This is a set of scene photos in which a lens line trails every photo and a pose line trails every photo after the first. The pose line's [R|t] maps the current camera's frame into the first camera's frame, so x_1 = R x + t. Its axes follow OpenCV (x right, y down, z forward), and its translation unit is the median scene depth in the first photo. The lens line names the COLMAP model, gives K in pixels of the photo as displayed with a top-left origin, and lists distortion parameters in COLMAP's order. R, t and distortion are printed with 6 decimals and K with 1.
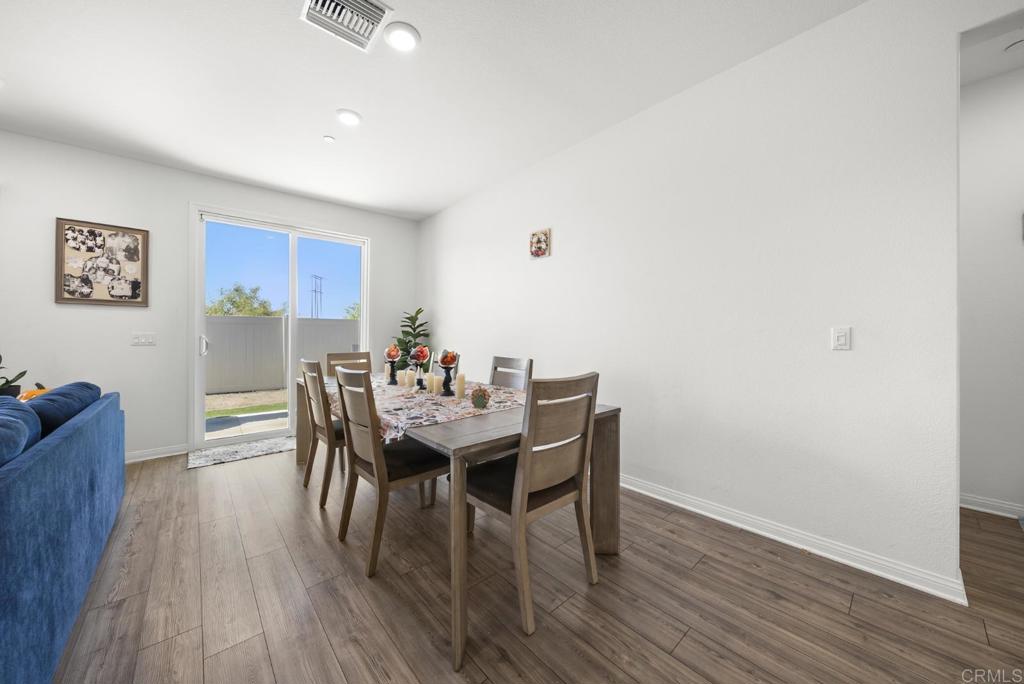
lens RADIAL K [[365.0, 0, 506.7], [0, 365.0, 335.0], [0, 0, 1]] dist [-0.001718, -0.000196]
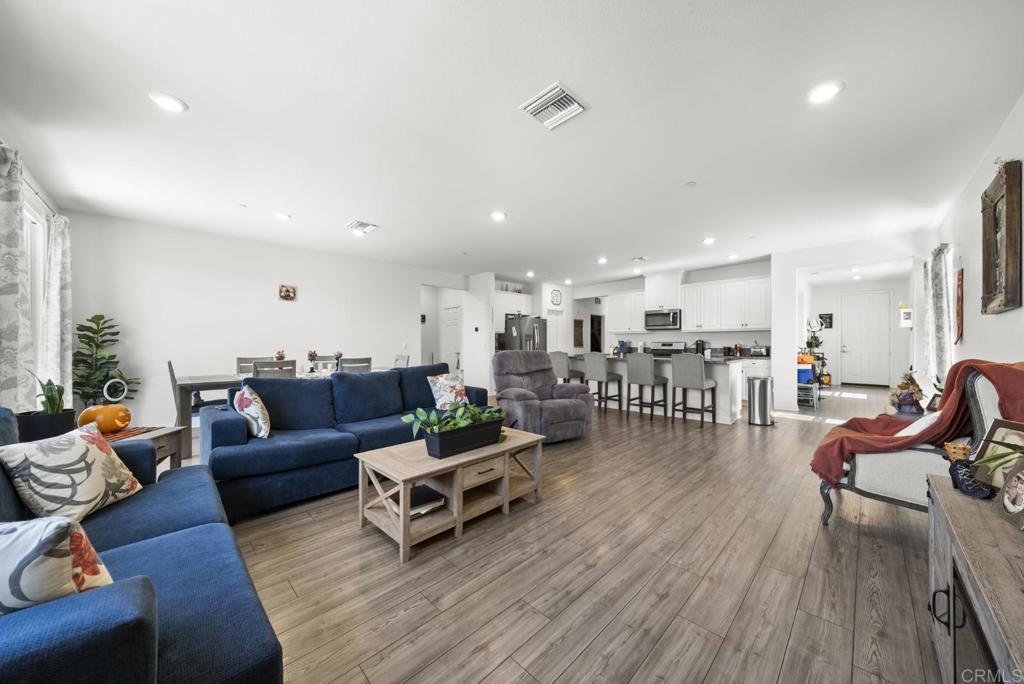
lens RADIAL K [[358.0, 0, 510.7], [0, 358.0, 344.7], [0, 0, 1]] dist [-0.001483, -0.000258]
pose [[-0.060239, 0.001333, 0.998183, -1.755795], [0.002910, 0.999995, -0.001159, 0.002976], [-0.998180, 0.002835, -0.060242, 0.047010]]
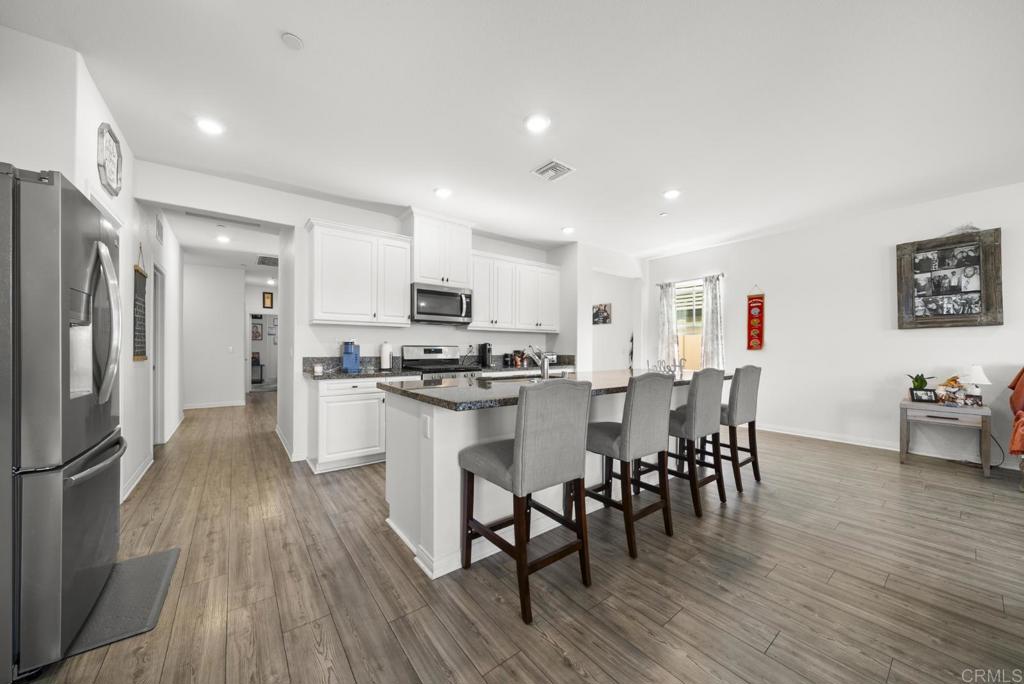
lens RADIAL K [[358.0, 0, 510.7], [0, 358.0, 344.7], [0, 0, 1]] dist [-0.001483, -0.000258]
pose [[-0.997956, 0.002295, 0.063861, 0.331487], [0.001540, 0.999928, -0.011881, -0.002753], [-0.063884, -0.011759, -0.997888, 0.162165]]
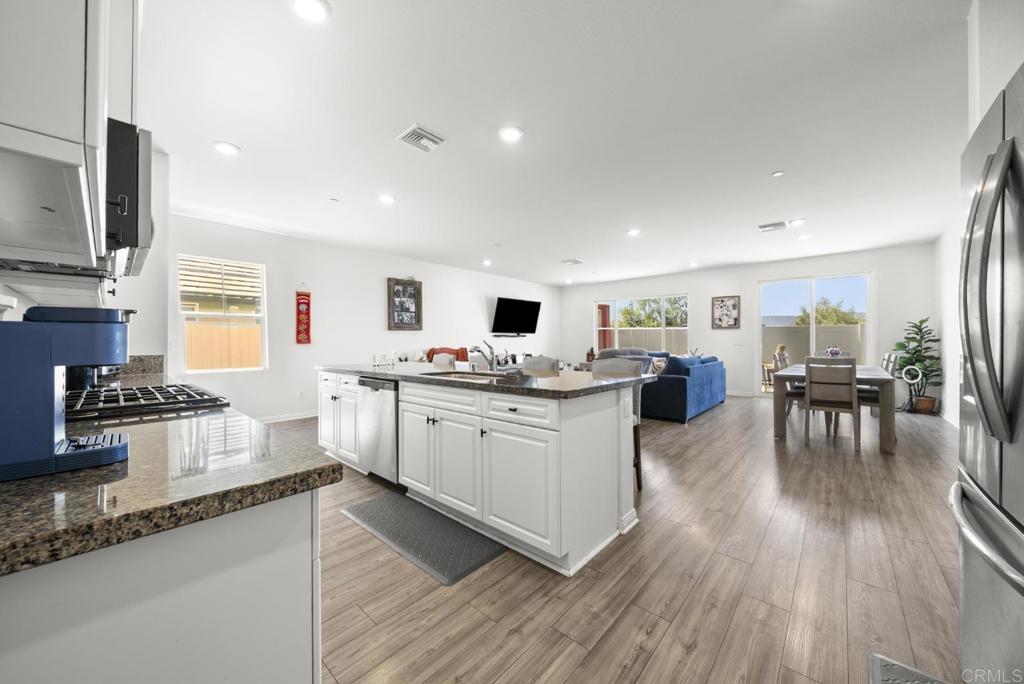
lens RADIAL K [[366.2, 0, 512.0], [0, 366.2, 342.0], [0, 0, 1]] dist [-0.000845, -0.000044]
pose [[0.115889, 0.002666, -0.993259, 1.190924], [0.004569, 0.999984, 0.003218, -0.006679], [0.993252, -0.004911, 0.115875, -0.728411]]
